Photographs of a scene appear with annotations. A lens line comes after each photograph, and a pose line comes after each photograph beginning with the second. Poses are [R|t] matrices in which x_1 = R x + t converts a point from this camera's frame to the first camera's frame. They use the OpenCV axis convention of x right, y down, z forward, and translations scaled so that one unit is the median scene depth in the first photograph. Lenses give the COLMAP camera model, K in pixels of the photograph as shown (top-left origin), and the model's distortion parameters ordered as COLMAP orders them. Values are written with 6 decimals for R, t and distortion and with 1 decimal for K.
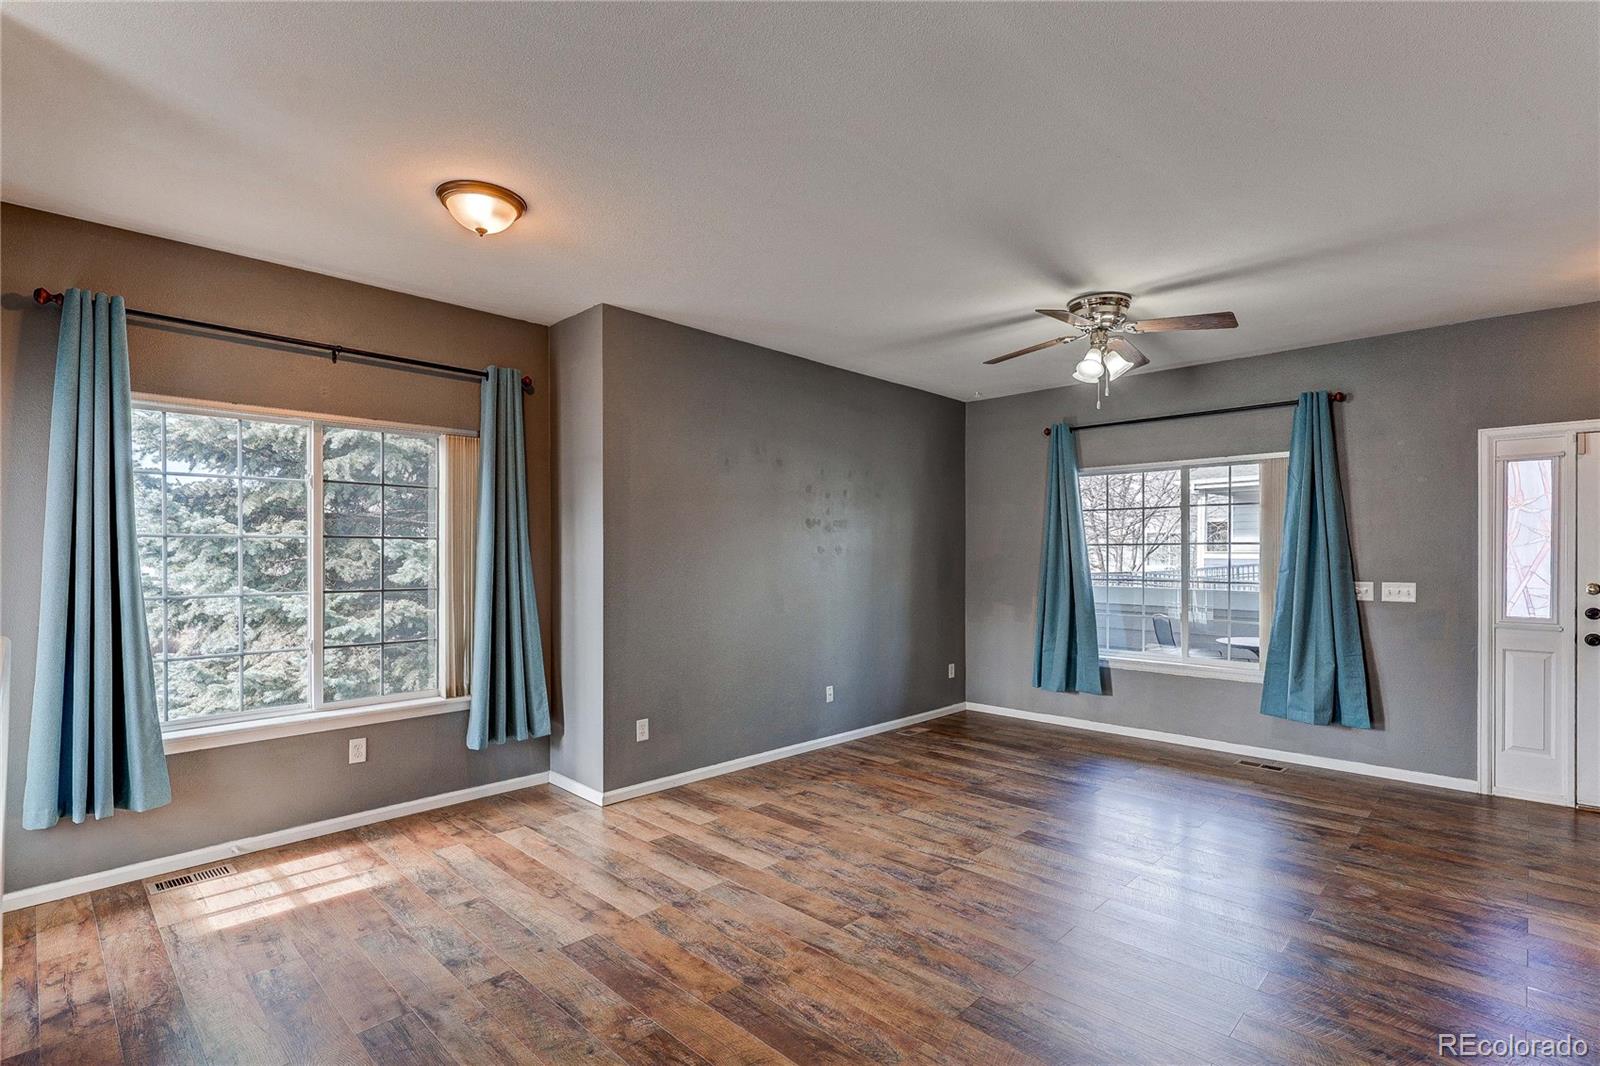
lens RADIAL K [[758.5, 0, 800.3], [0, 758.5, 555.7], [0, 0, 1]] dist [-0.001920, 0.000834]
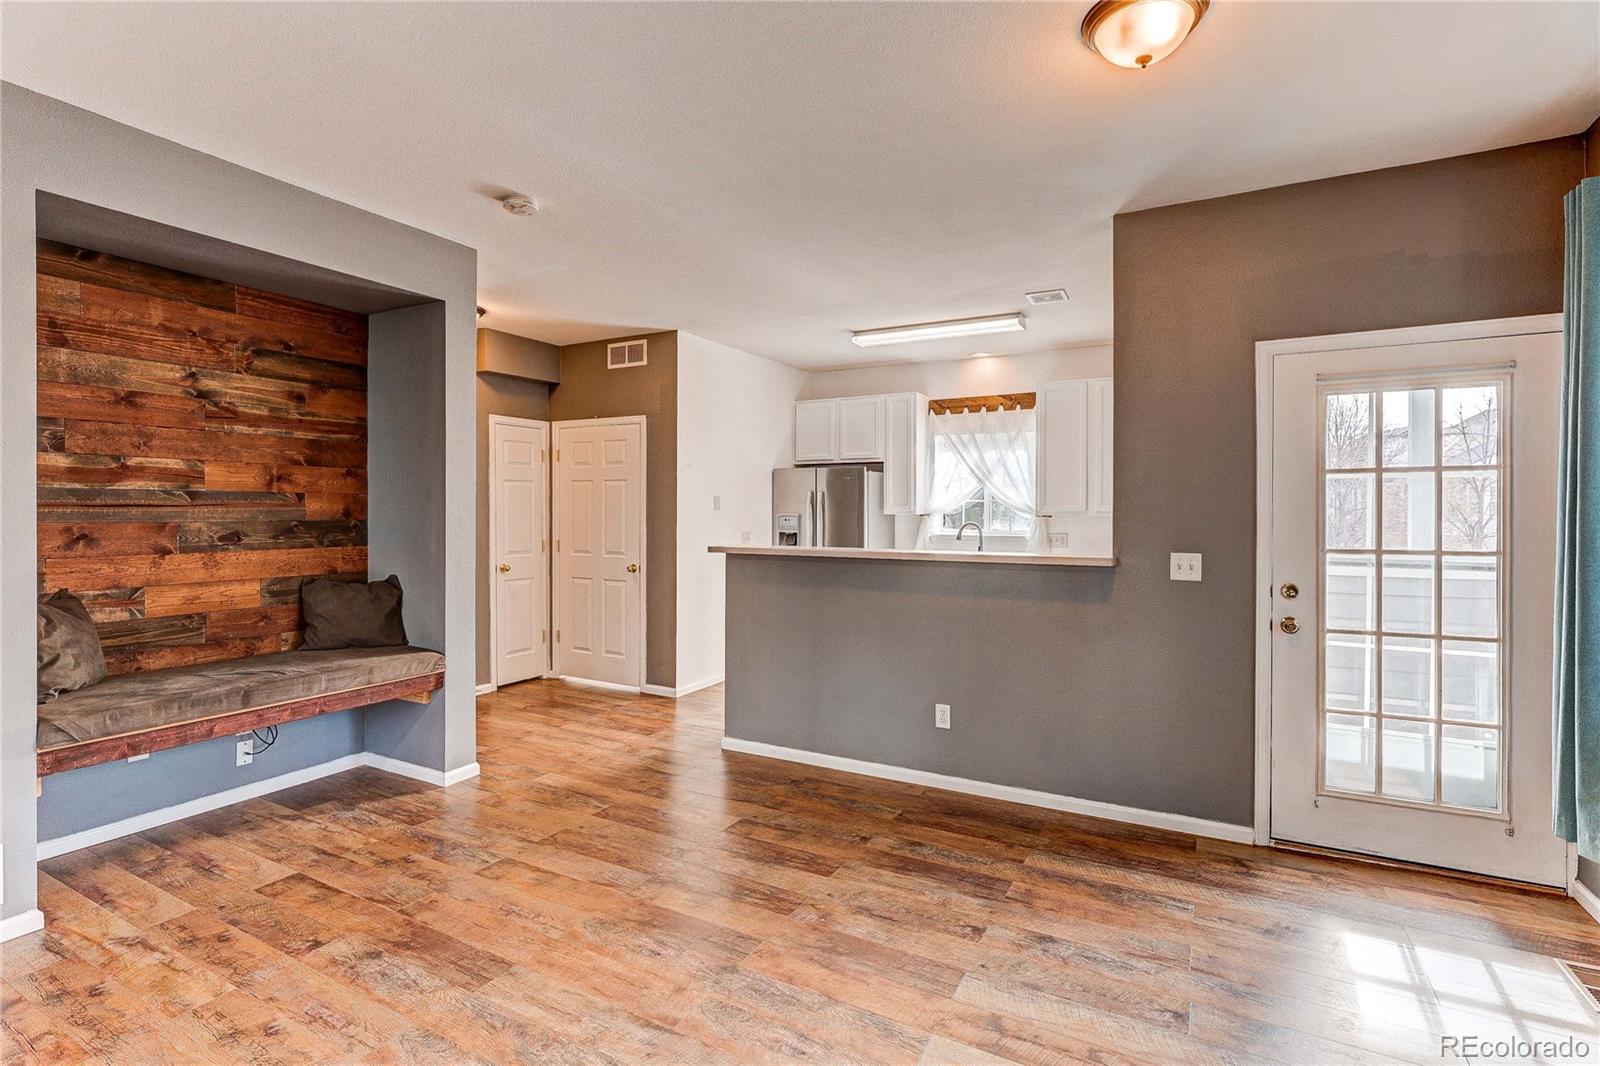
lens RADIAL K [[757.2, 0, 802.5], [0, 757.2, 512.8], [0, 0, 1]] dist [0.002044, 0.000049]
pose [[-0.965184, -0.002658, -0.261557, 0.054345], [-0.002104, 0.999995, -0.002397, 0.001801], [0.261562, -0.001763, -0.965185, 1.120652]]
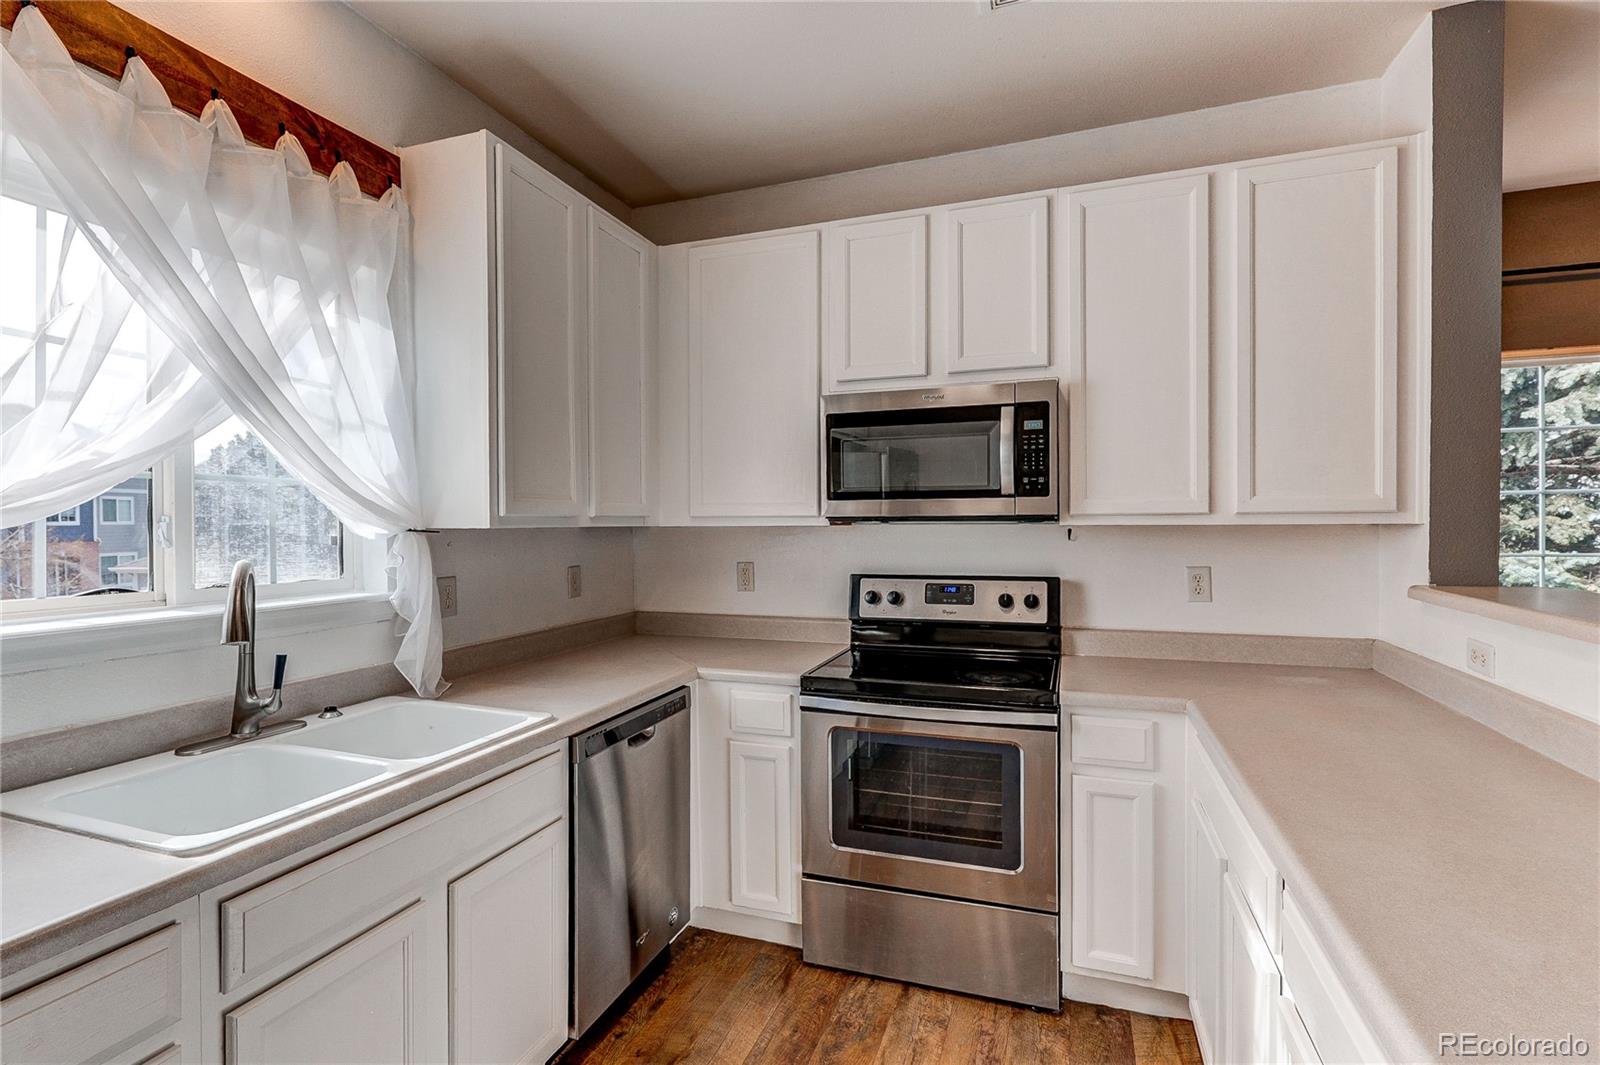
lens RADIAL K [[749.6, 0, 800.0], [0, 749.6, 532.5], [0, 0, 1]] dist [-0.010089, 0.001098]
pose [[0.409214, 0.009205, -0.912392, -0.236342], [0.010488, 0.999836, 0.014791, 0.000297], [0.912378, -0.015622, 0.409050, -0.176951]]
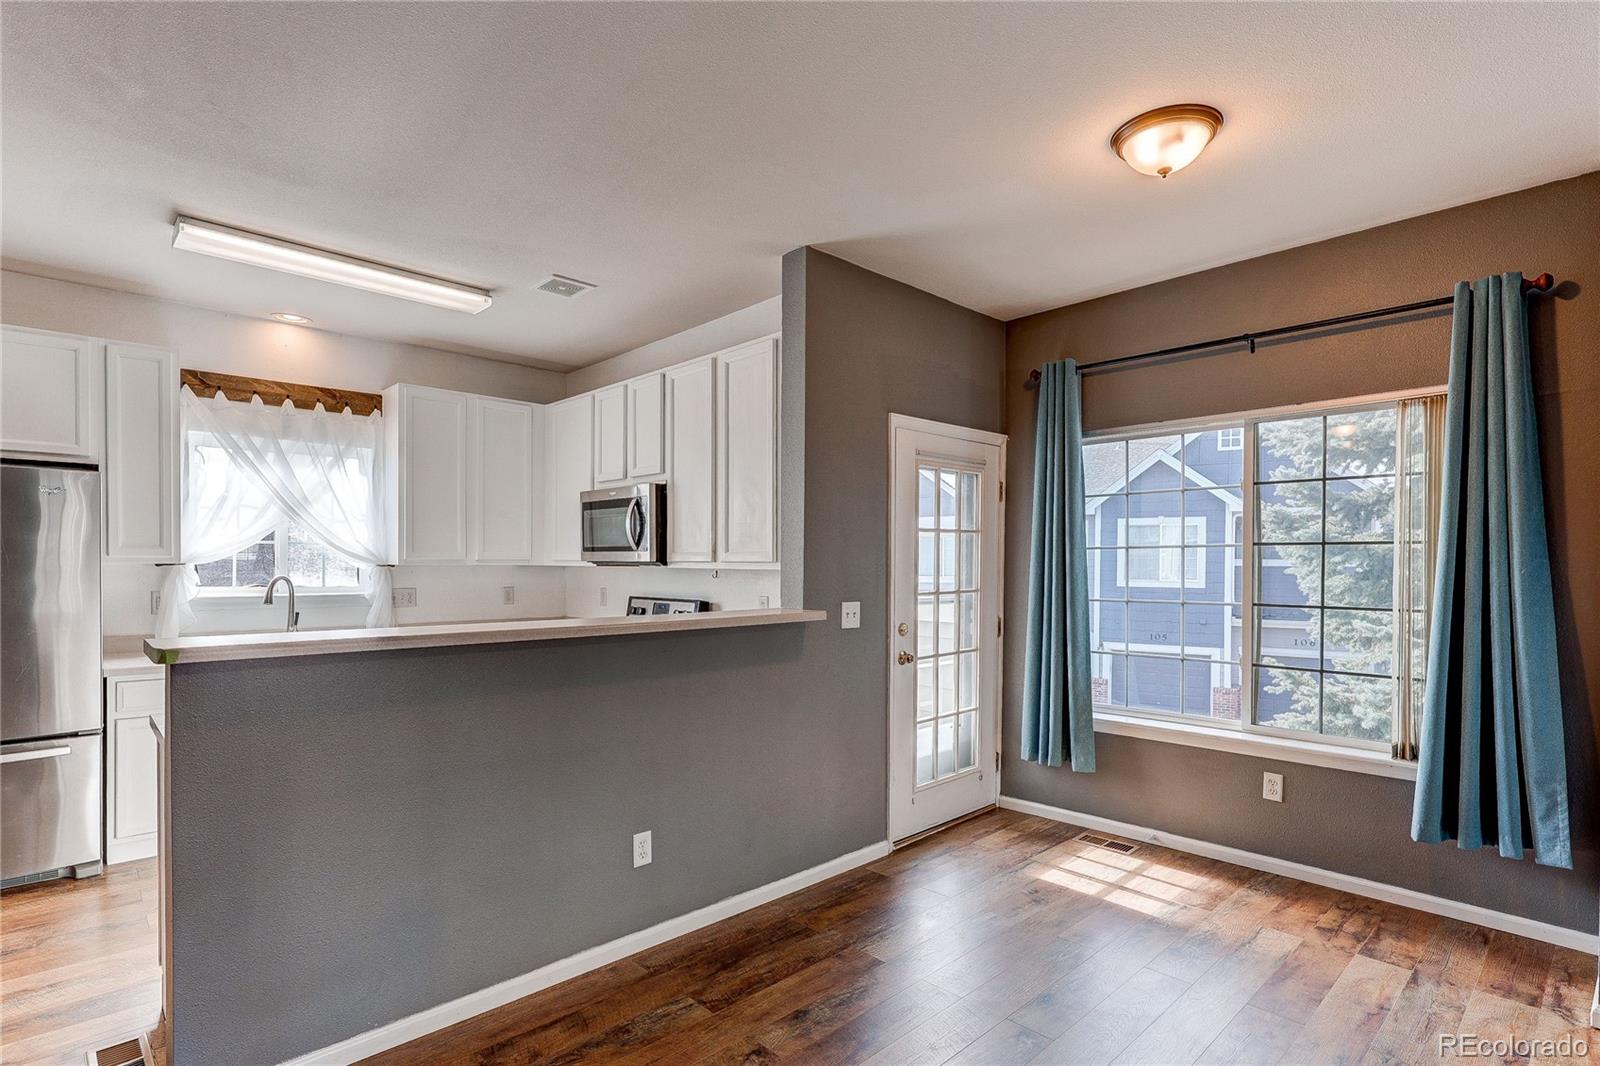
lens RADIAL K [[793.2, 0, 797.3], [0, 793.2, 568.5], [0, 0, 1]] dist [-0.000043, -0.000058]
pose [[-0.048695, 0.007749, -0.998784, 0.324137], [-0.000972, 0.999969, 0.007805, -0.001766], [0.998813, 0.001351, -0.048686, 0.448446]]
